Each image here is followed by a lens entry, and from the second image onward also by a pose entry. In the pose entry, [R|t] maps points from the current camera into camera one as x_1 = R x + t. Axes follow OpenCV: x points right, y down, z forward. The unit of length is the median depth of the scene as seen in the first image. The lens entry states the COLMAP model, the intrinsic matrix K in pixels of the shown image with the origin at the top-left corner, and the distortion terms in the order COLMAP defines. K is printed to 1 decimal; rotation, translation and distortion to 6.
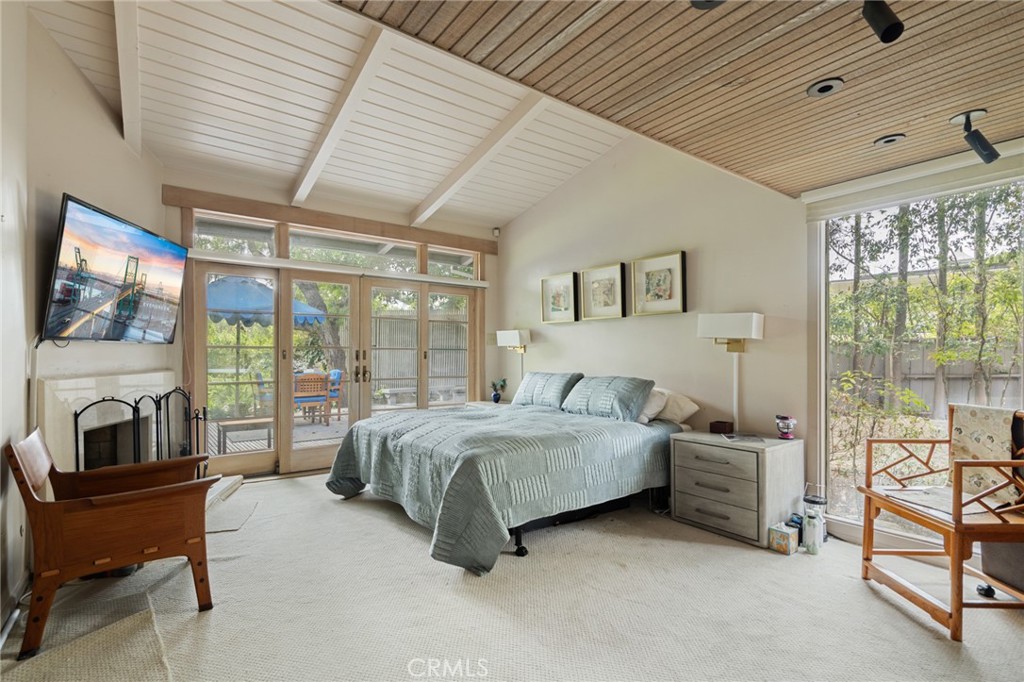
lens RADIAL K [[458.3, 0, 506.3], [0, 458.3, 354.0], [0, 0, 1]] dist [-0.025499, 0.000171]
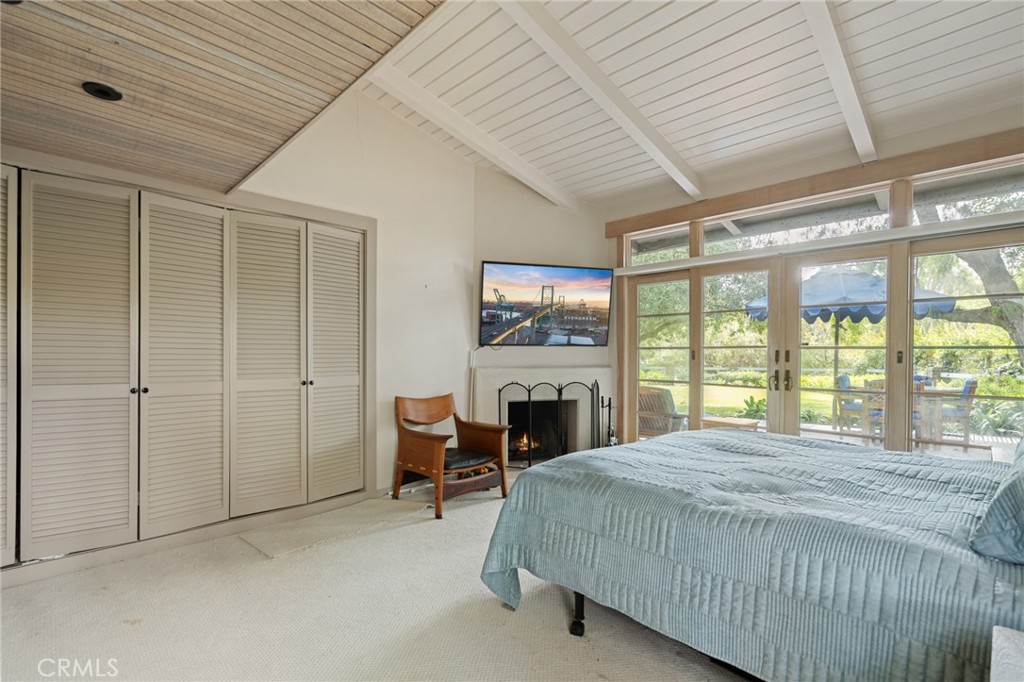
lens RADIAL K [[458.3, 0, 506.3], [0, 458.3, 354.0], [0, 0, 1]] dist [-0.025499, 0.000171]
pose [[0.154934, 0.005684, -0.987908, 0.599834], [-0.004397, 0.999978, 0.005064, -0.005716], [0.987915, 0.003559, 0.154955, 0.643252]]
